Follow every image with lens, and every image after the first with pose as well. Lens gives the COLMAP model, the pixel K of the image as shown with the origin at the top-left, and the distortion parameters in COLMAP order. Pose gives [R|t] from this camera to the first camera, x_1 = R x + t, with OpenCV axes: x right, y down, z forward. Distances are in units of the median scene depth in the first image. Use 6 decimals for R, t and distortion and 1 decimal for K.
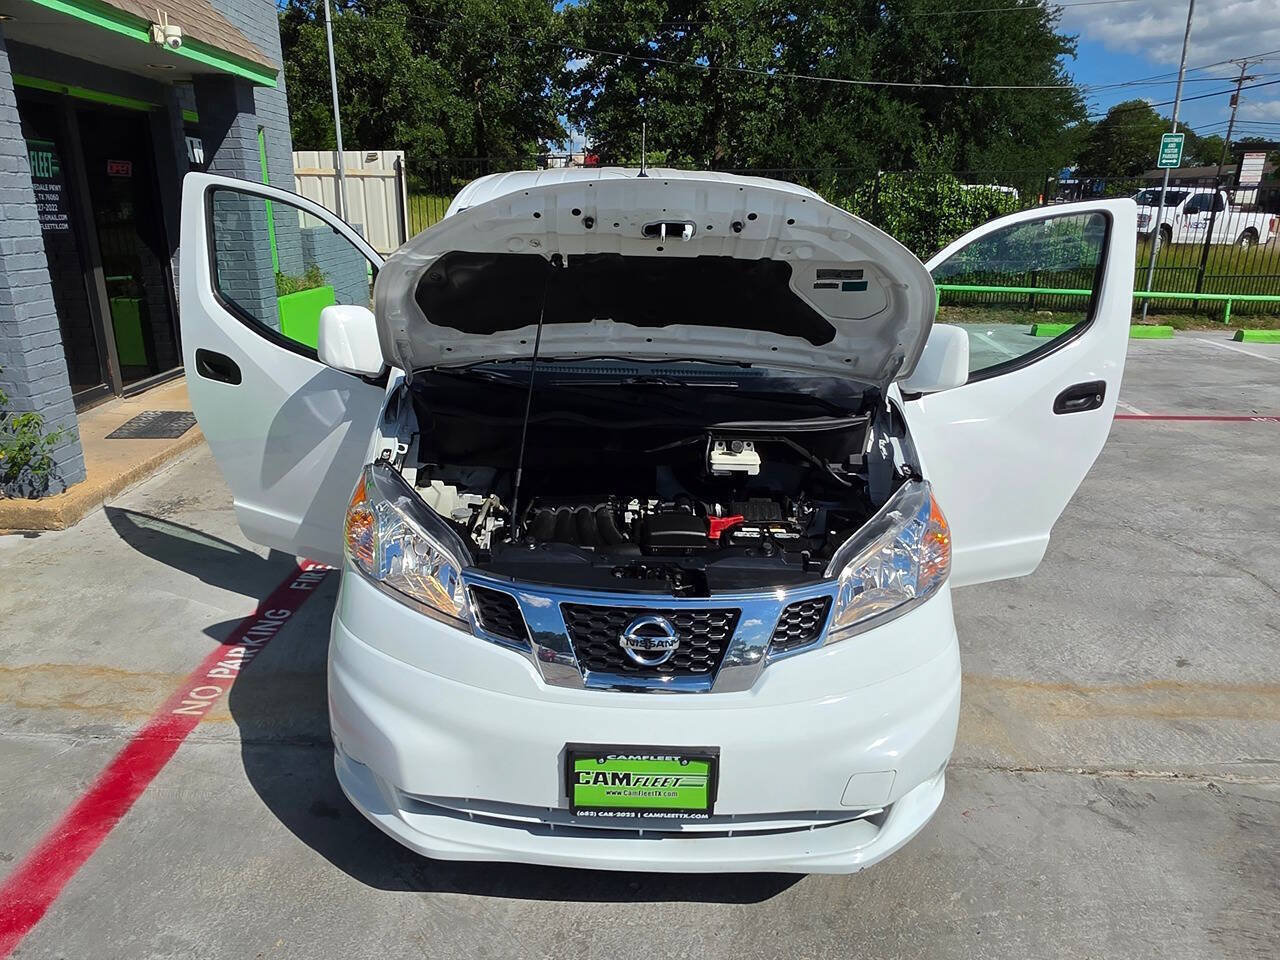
lens RADIAL K [[901.3, 0, 596.6], [0, 901.3, 492.7], [0, 0, 1]] dist [0.016246, -0.015206]
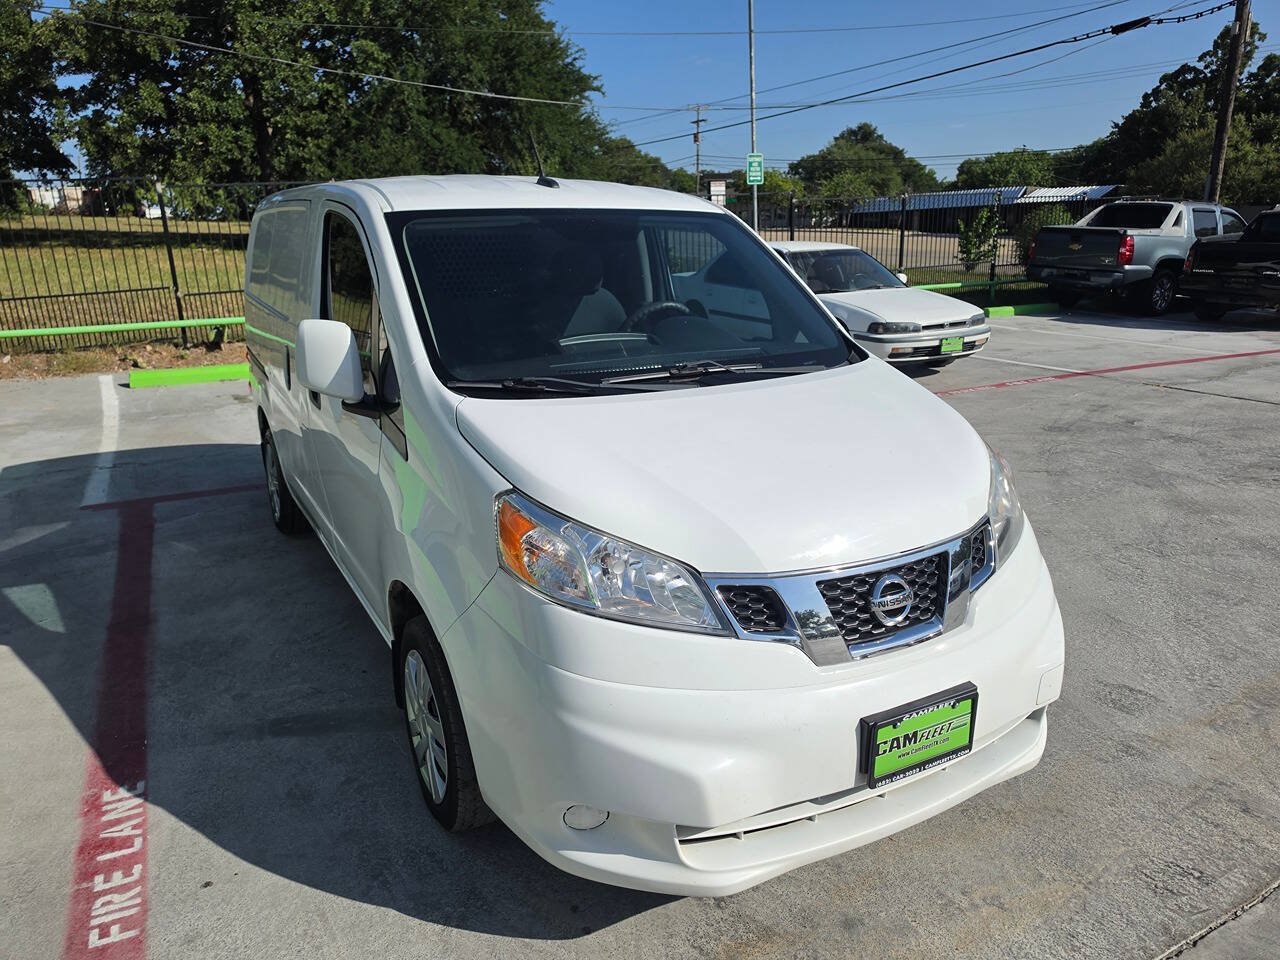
lens RADIAL K [[901.3, 0, 631.4], [0, 901.3, 494.2], [0, 0, 1]] dist [0.016246, -0.015206]
pose [[0.867209, -0.171446, 0.467498, -0.666460], [0.185627, 0.982490, 0.015972, -0.027340], [-0.462051, 0.072929, 0.883850, 0.223245]]
